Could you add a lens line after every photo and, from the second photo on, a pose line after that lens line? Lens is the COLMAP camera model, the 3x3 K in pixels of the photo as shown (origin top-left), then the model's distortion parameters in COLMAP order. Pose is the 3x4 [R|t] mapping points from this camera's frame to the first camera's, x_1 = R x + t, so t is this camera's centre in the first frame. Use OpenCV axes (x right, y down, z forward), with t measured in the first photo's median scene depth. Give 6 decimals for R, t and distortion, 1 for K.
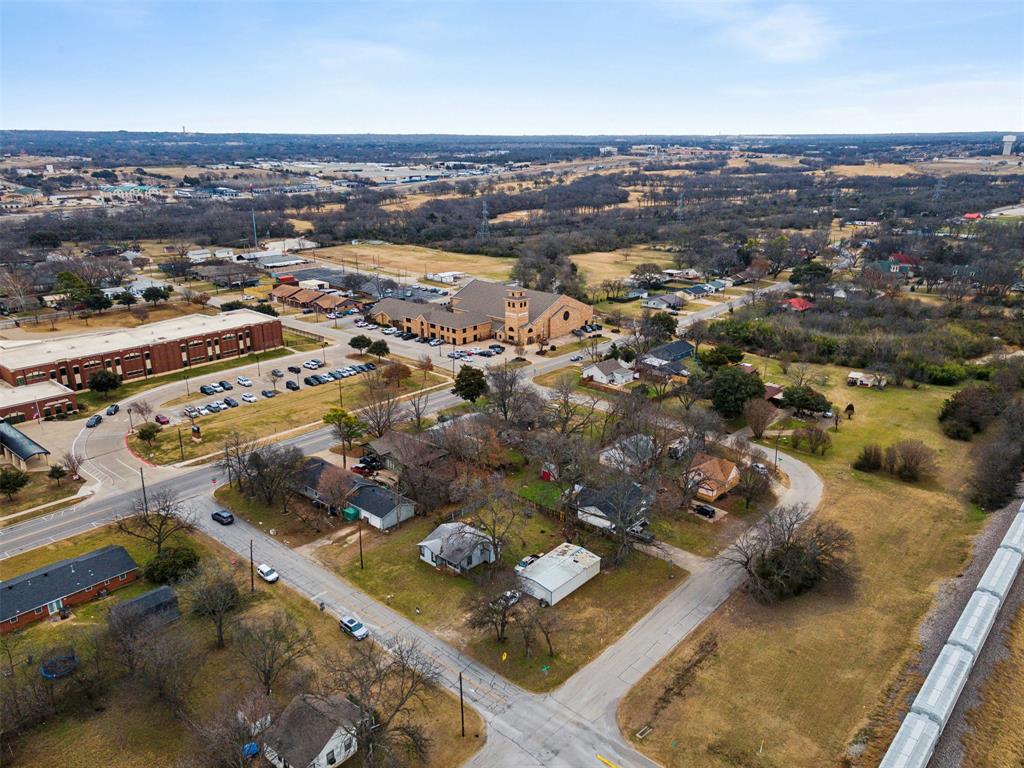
lens RADIAL K [[754.5, 0, 521.6], [0, 754.5, 382.7], [0, 0, 1]] dist [0.027699, 0.033556]
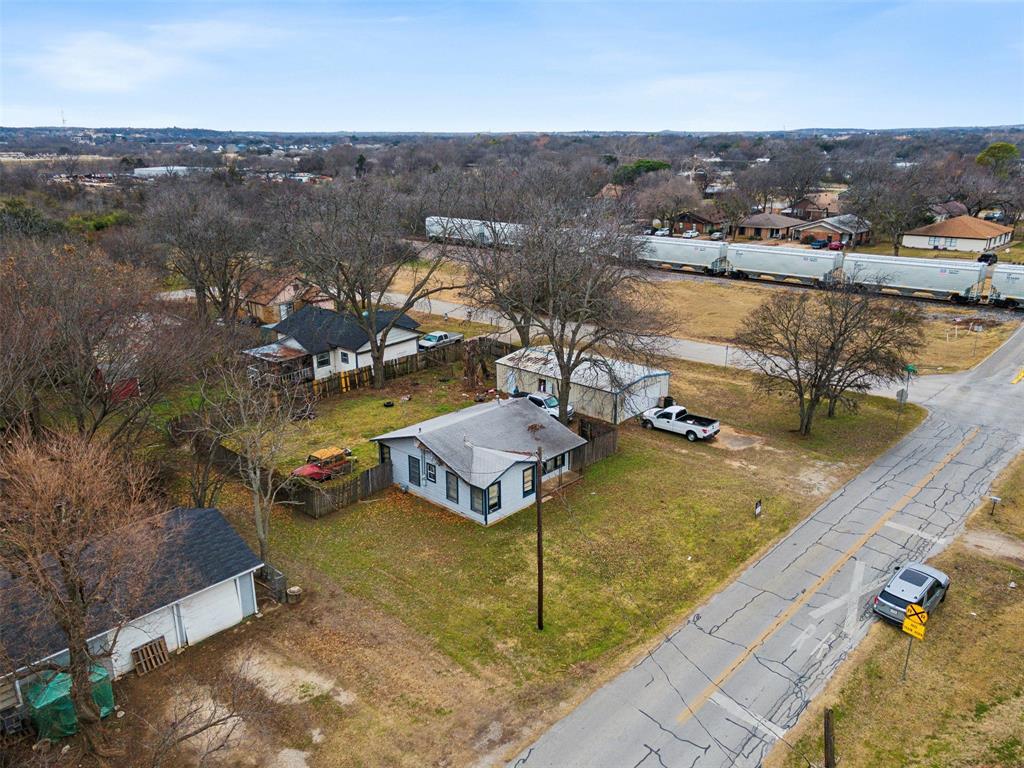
lens RADIAL K [[762.9, 0, 524.0], [0, 762.9, 383.8], [0, 0, 1]] dist [0.040089, 0.001390]
pose [[0.028385, -0.310390, 0.950185, -0.258369], [0.311257, 0.906055, 0.286676, 0.051566], [-0.949902, 0.287614, 0.122330, 0.555471]]
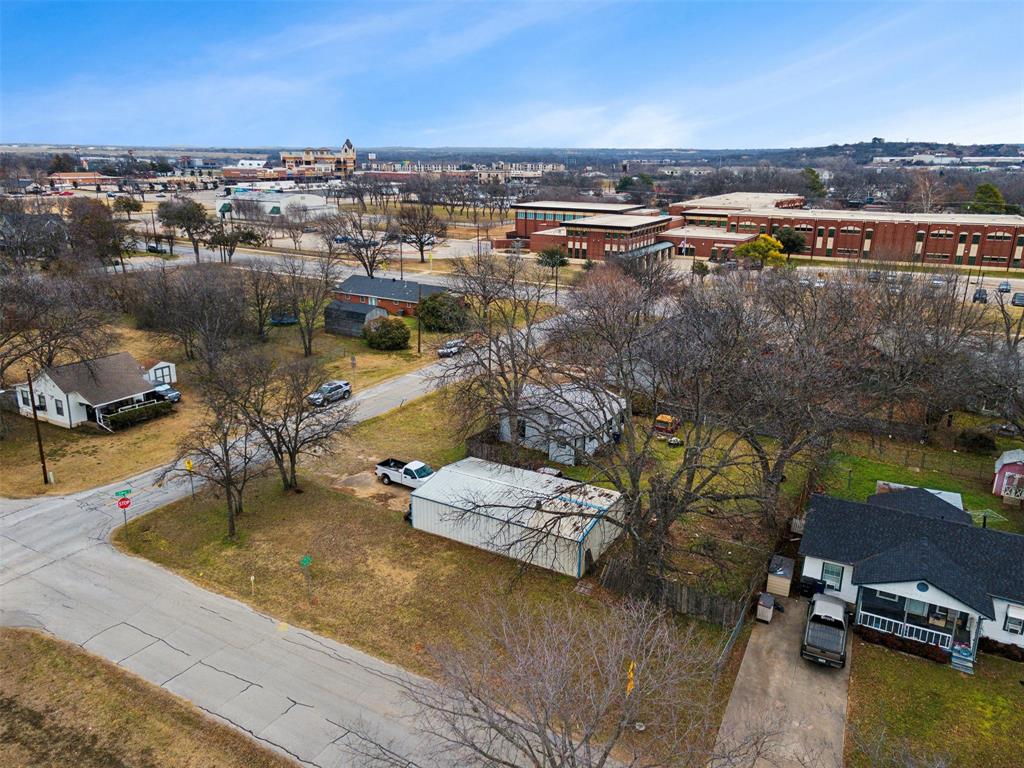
lens RADIAL K [[754.5, 0, 521.6], [0, 754.5, 382.7], [0, 0, 1]] dist [0.027699, 0.033556]
pose [[0.199480, 0.287112, -0.936896, 0.244609], [-0.312293, 0.924884, 0.216939, 0.052175], [0.928806, 0.249311, 0.274159, 0.495165]]
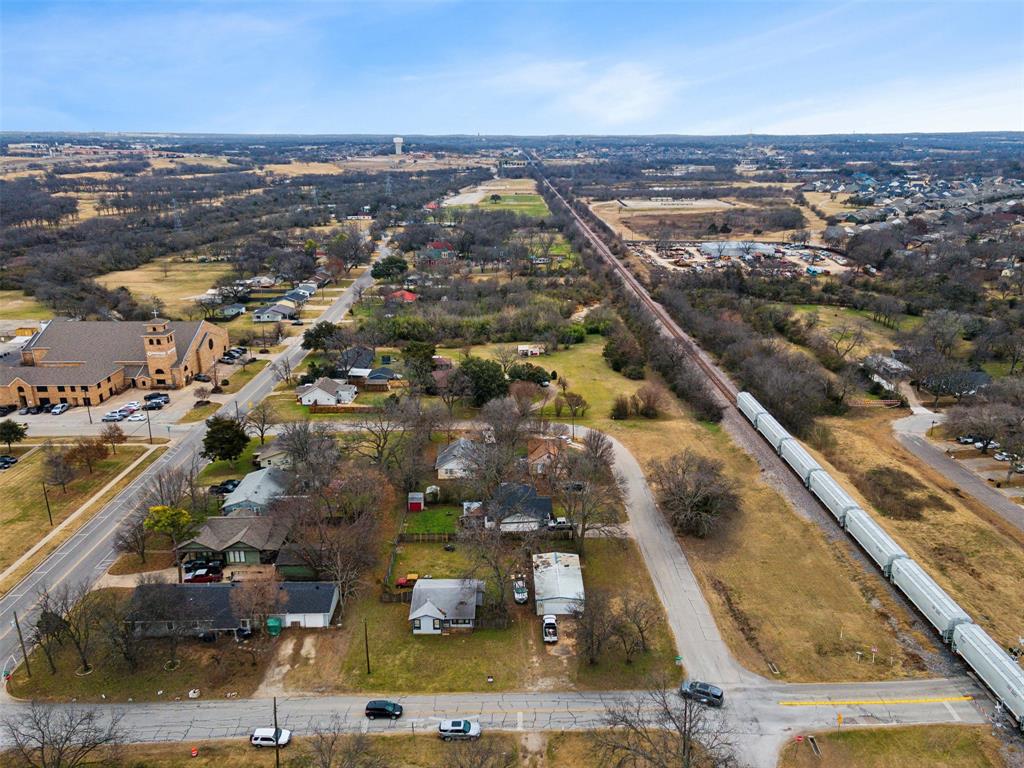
lens RADIAL K [[759.5, 0, 521.9], [0, 759.5, 384.7], [0, 0, 1]] dist [0.032087, 0.005747]
pose [[0.739997, -0.213136, 0.637948, -0.318900], [0.212093, 0.974019, 0.079396, -0.049540], [-0.638296, 0.076552, 0.765975, 0.145468]]
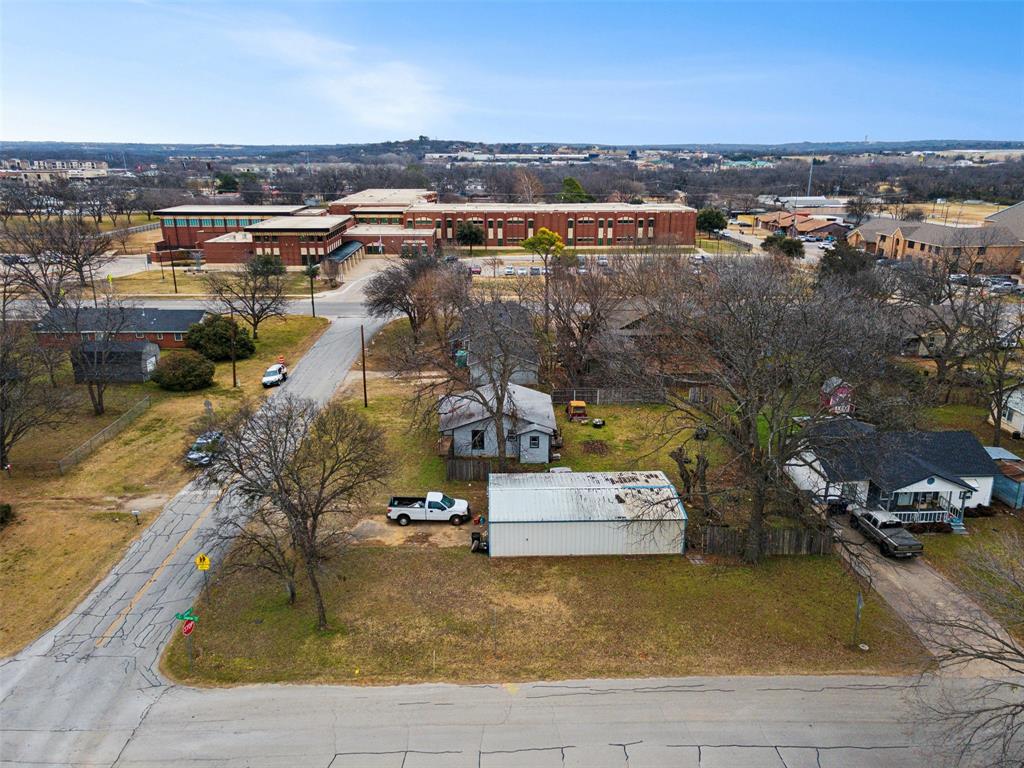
lens RADIAL K [[762.9, 0, 524.0], [0, 762.9, 383.8], [0, 0, 1]] dist [0.040089, 0.001390]
pose [[0.690811, 0.211300, -0.691471, 0.178337], [-0.225150, 0.971661, 0.071986, 0.089494], [0.687086, 0.105956, 0.718809, 0.375513]]
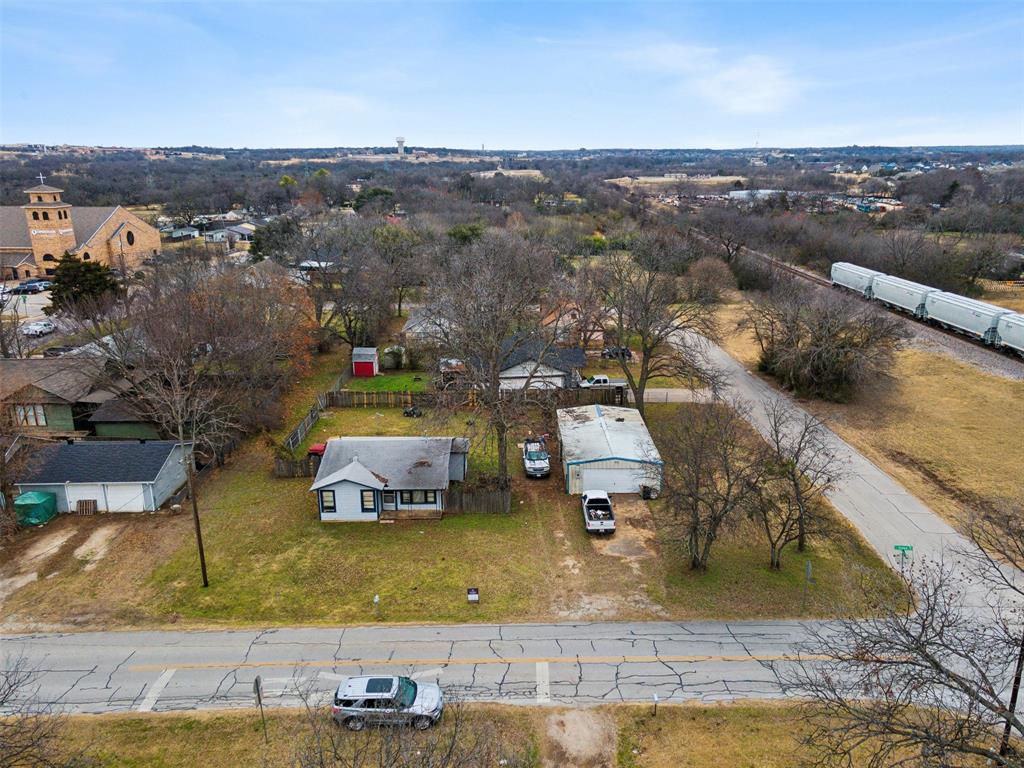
lens RADIAL K [[754.5, 0, 521.6], [0, 754.5, 382.7], [0, 0, 1]] dist [0.027699, 0.033556]
pose [[0.743644, -0.198253, 0.638506, -0.183093], [0.212336, 0.975612, 0.055623, 0.094498], [-0.633962, 0.094214, 0.767604, 0.358640]]
